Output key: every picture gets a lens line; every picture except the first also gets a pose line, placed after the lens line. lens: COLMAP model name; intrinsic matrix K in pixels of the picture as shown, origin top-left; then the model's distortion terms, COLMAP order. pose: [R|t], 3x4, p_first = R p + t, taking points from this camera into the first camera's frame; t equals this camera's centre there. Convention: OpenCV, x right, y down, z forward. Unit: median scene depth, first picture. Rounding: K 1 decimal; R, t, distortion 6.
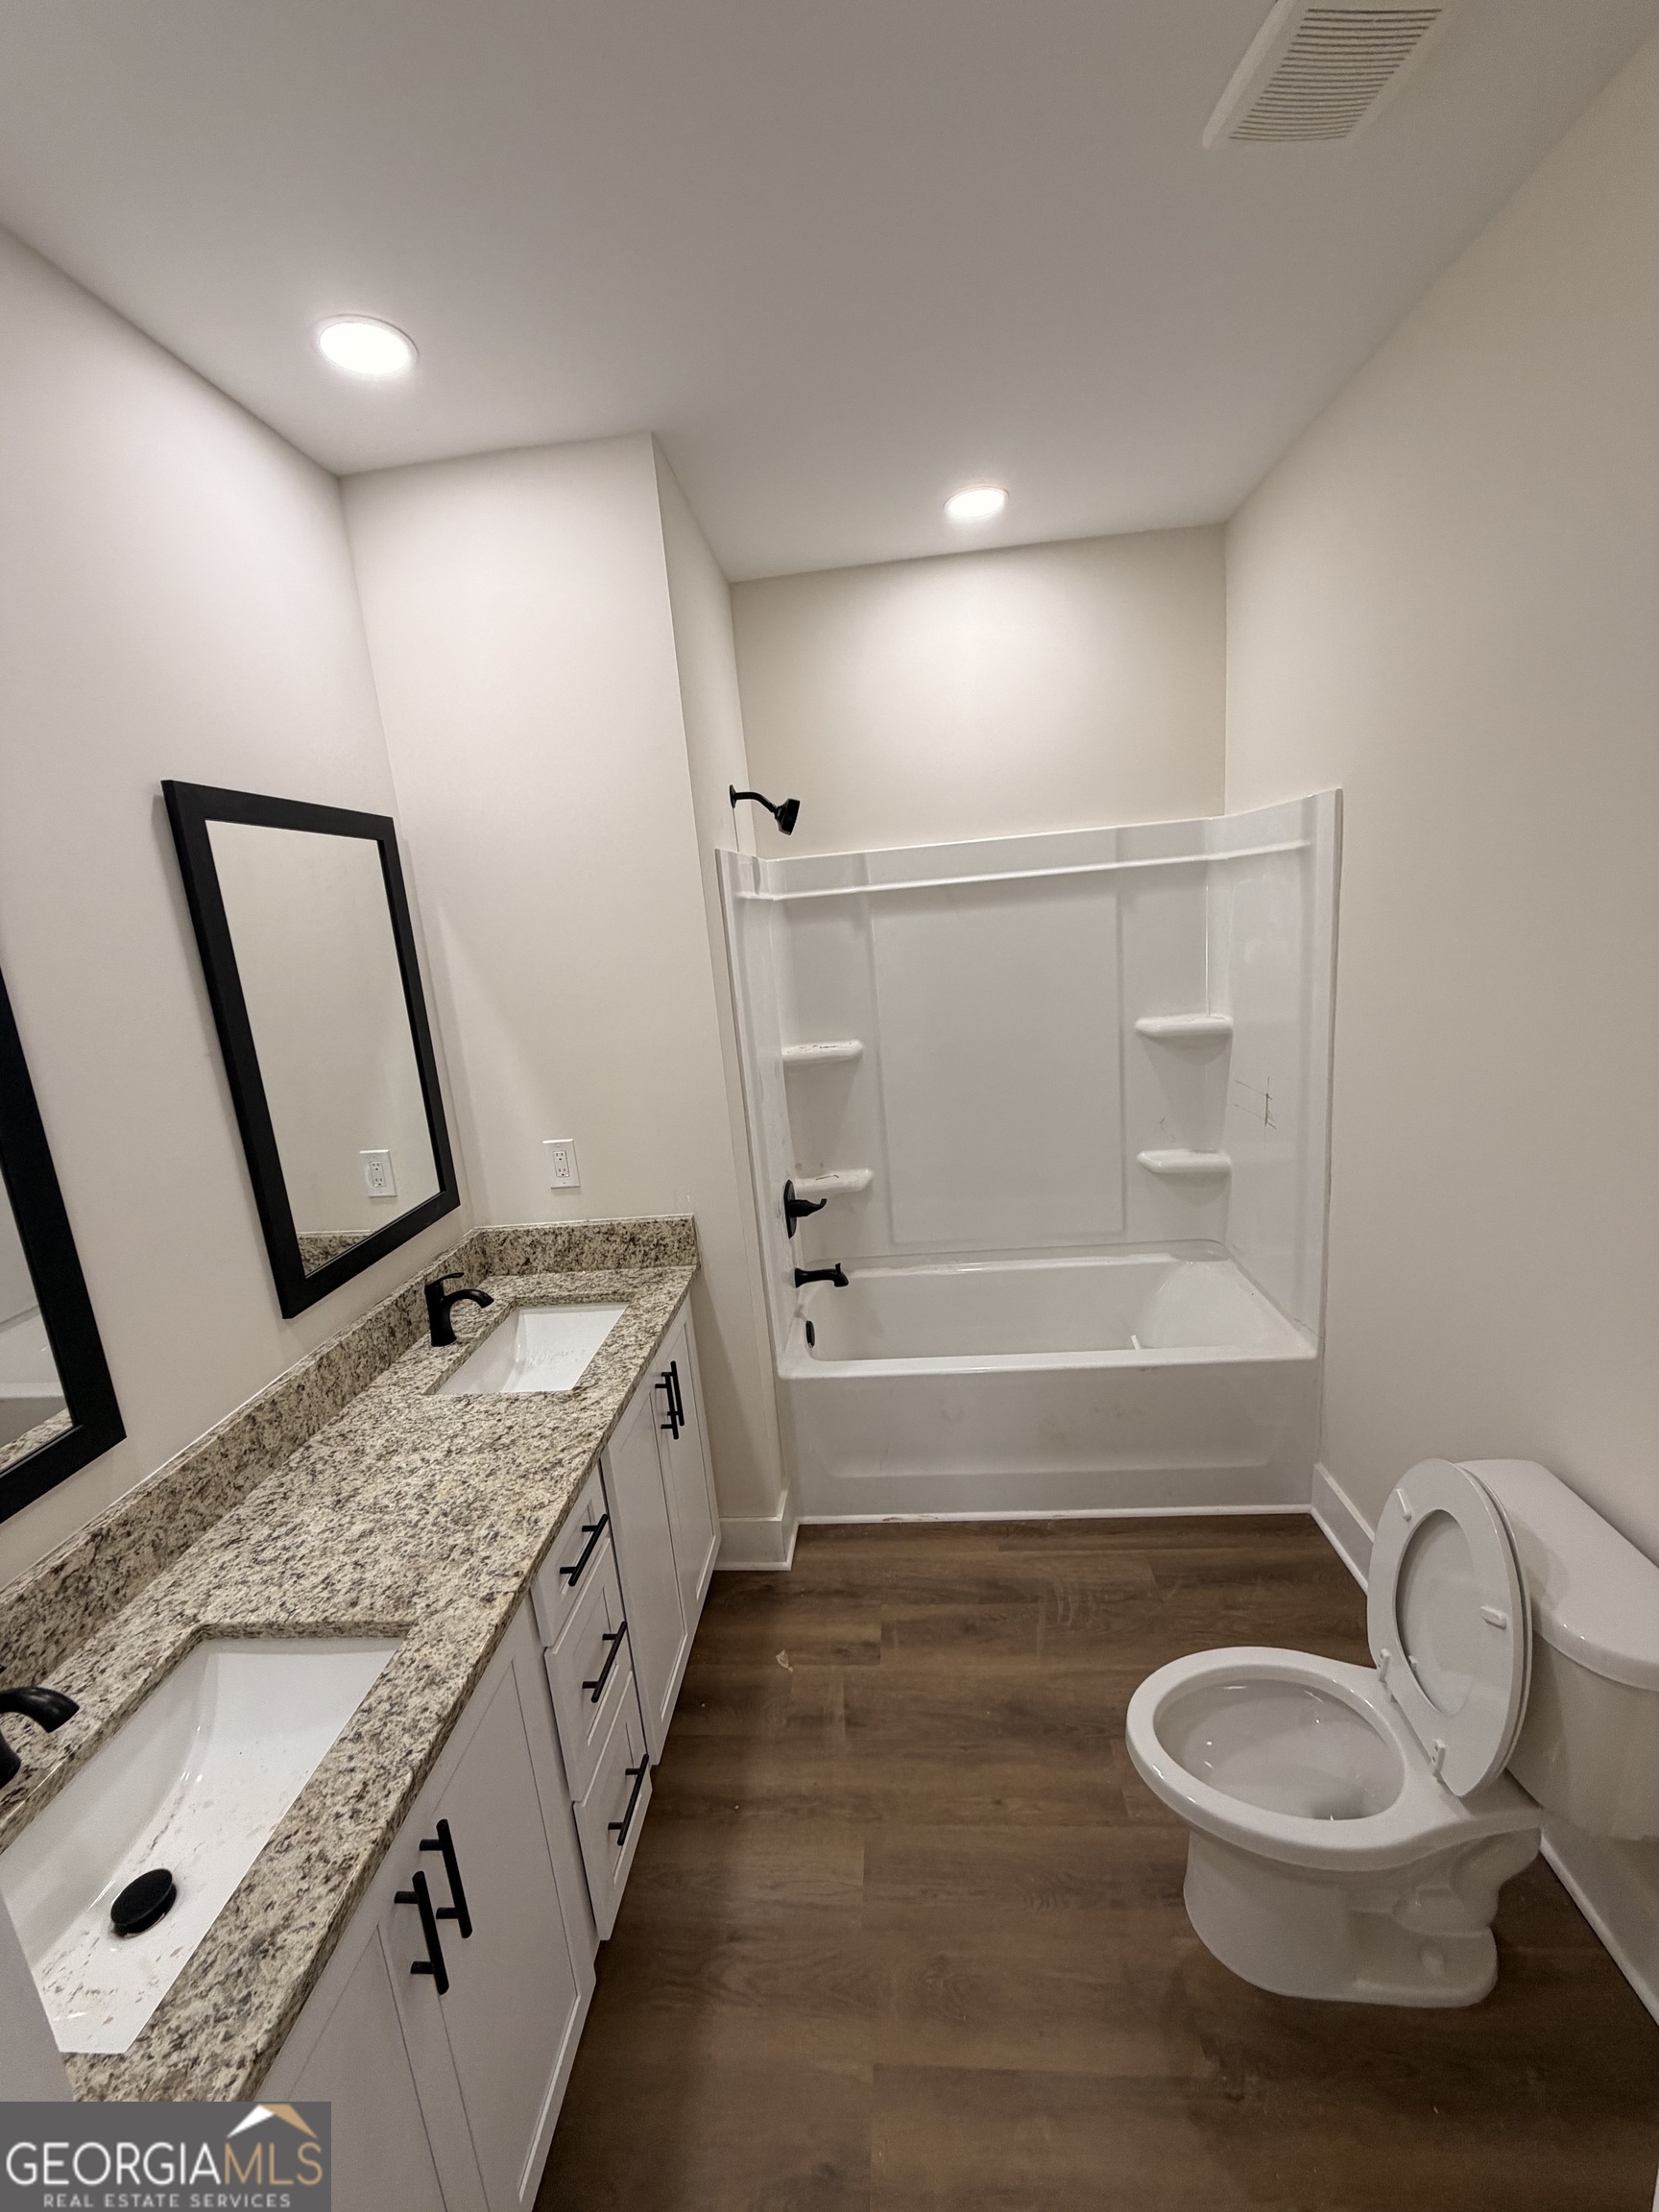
lens RADIAL K [[864.3, 0, 829.5], [0, 864.3, 1106.0], [0, 0, 1]] dist [0.015648, -0.013430]
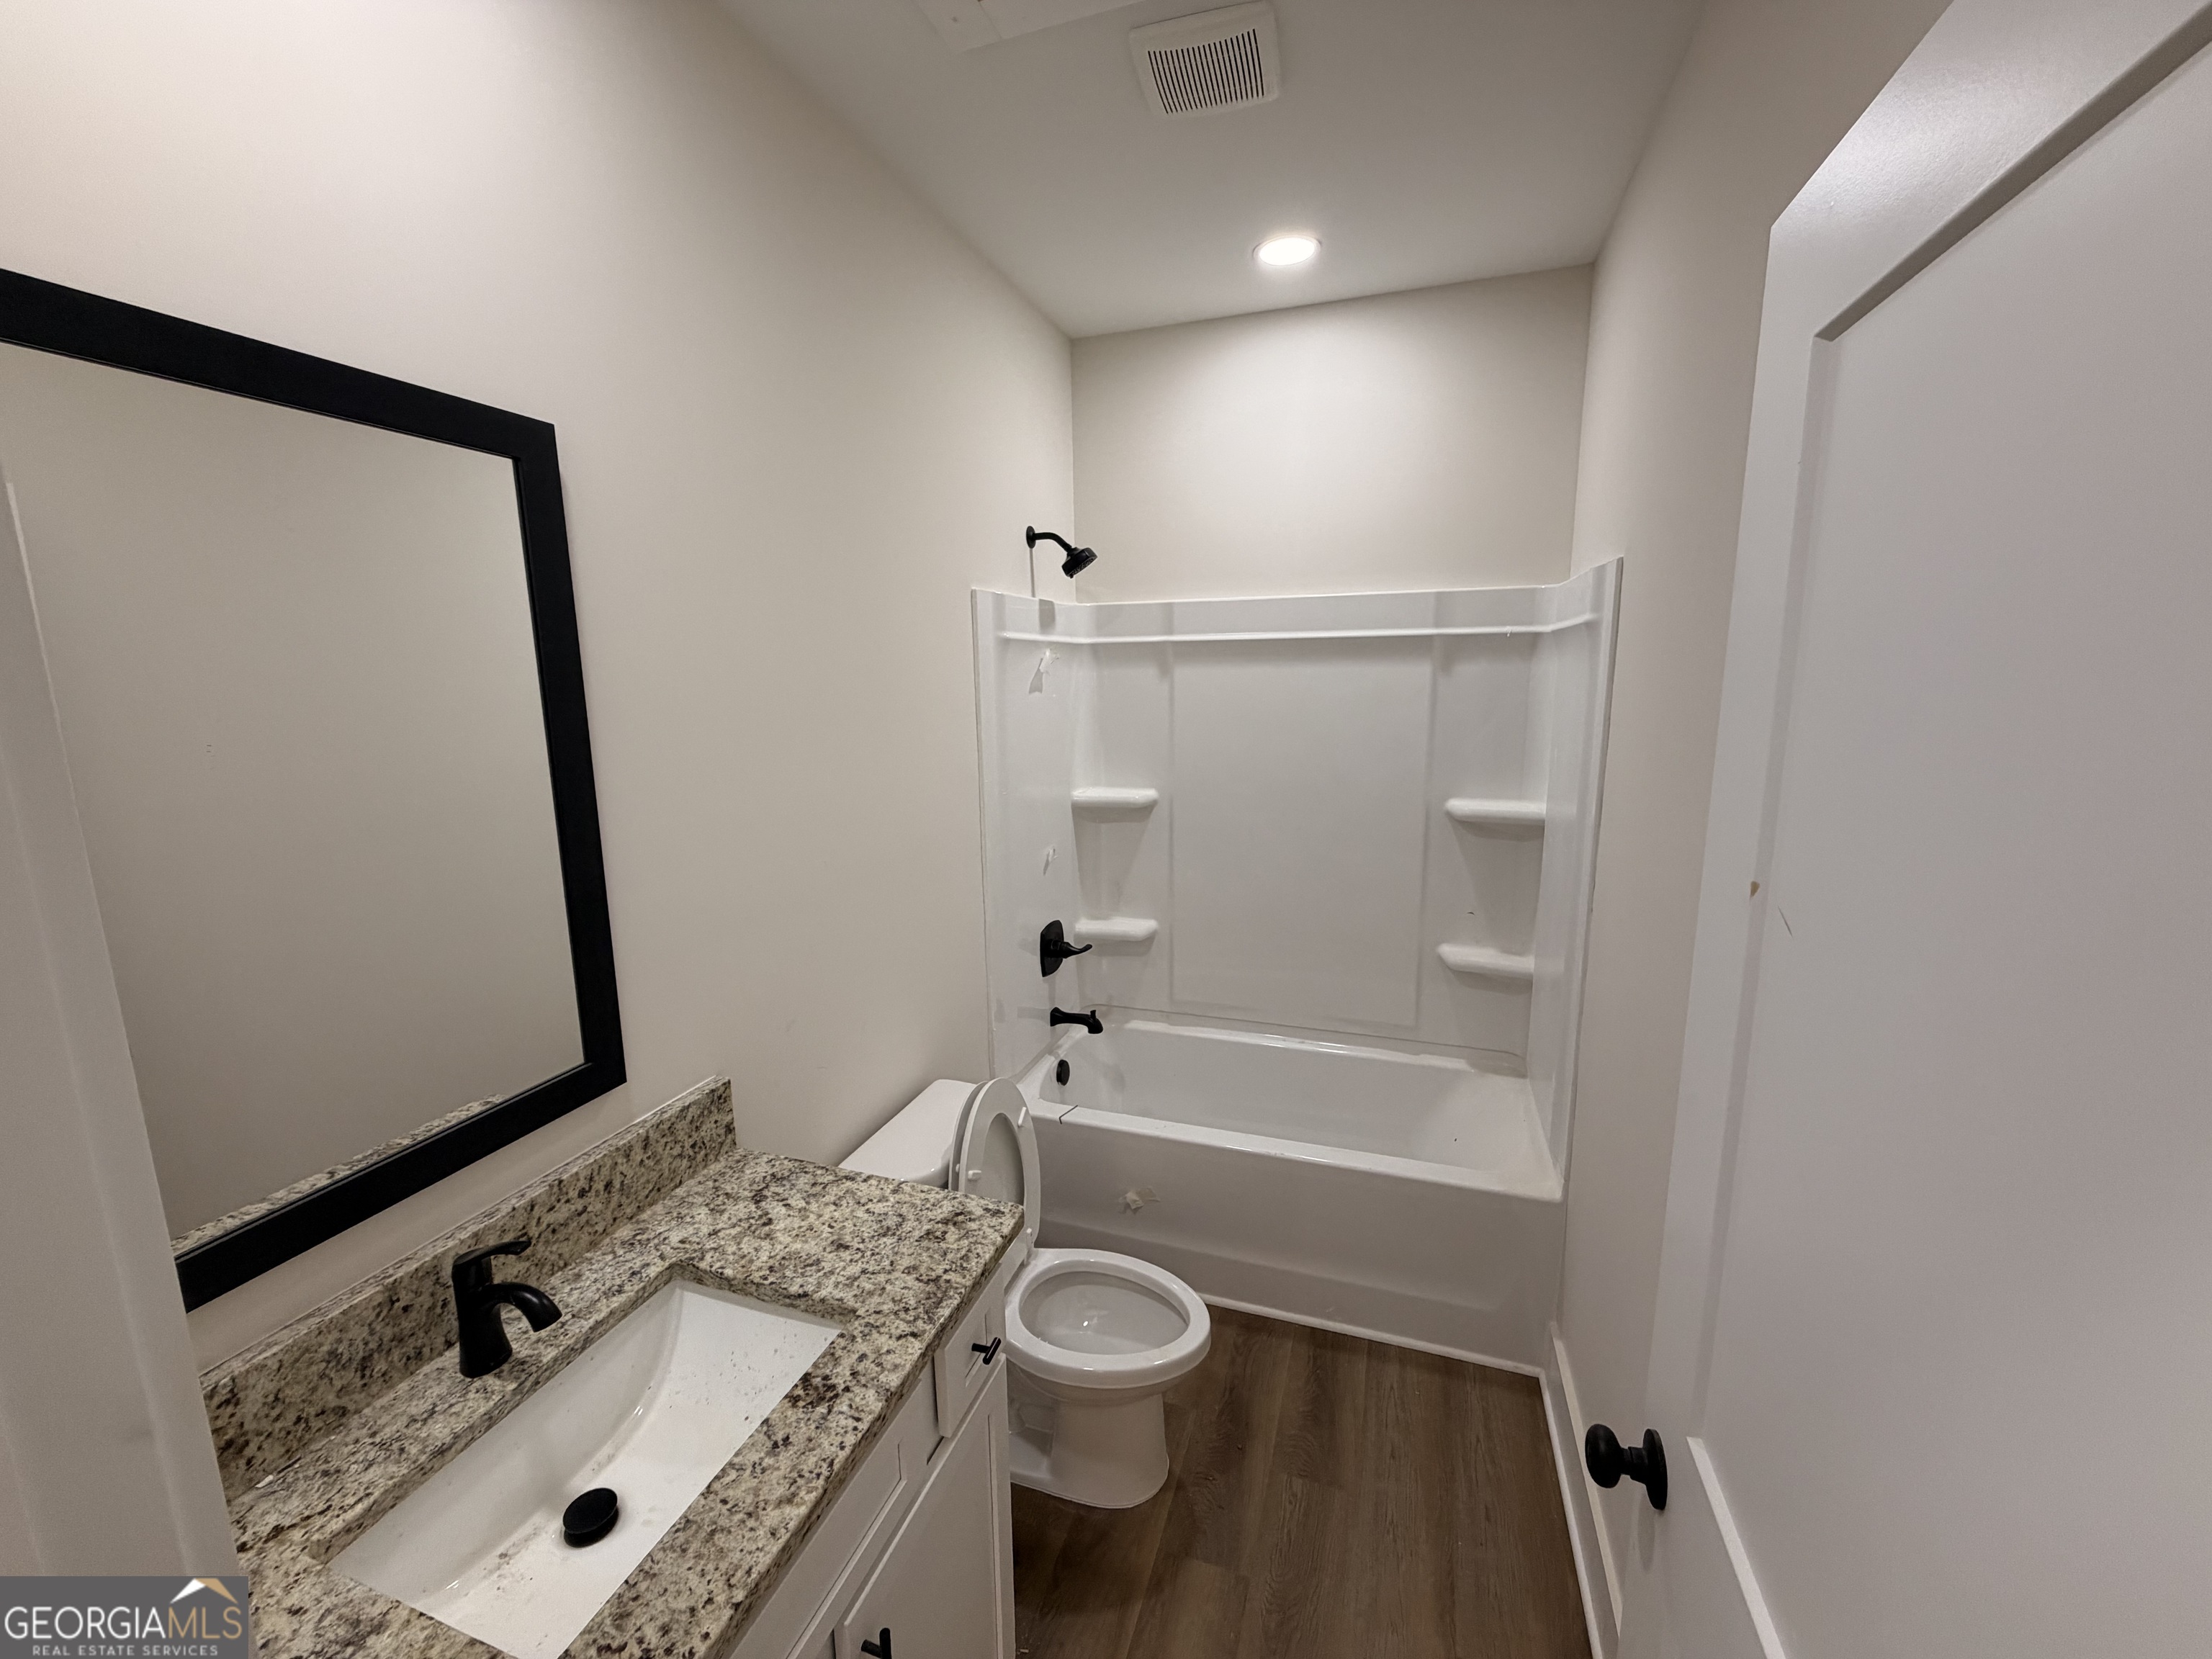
lens RADIAL K [[879.5, 0, 1106.0], [0, 879.5, 829.5], [0, 0, 1]] dist [0.001521, 0.000198]
pose [[0.967504, 0.118595, -0.223317, 0.219563], [-0.126375, 0.991764, -0.020824, -0.002389], [0.219008, 0.048369, 0.974523, 0.013410]]
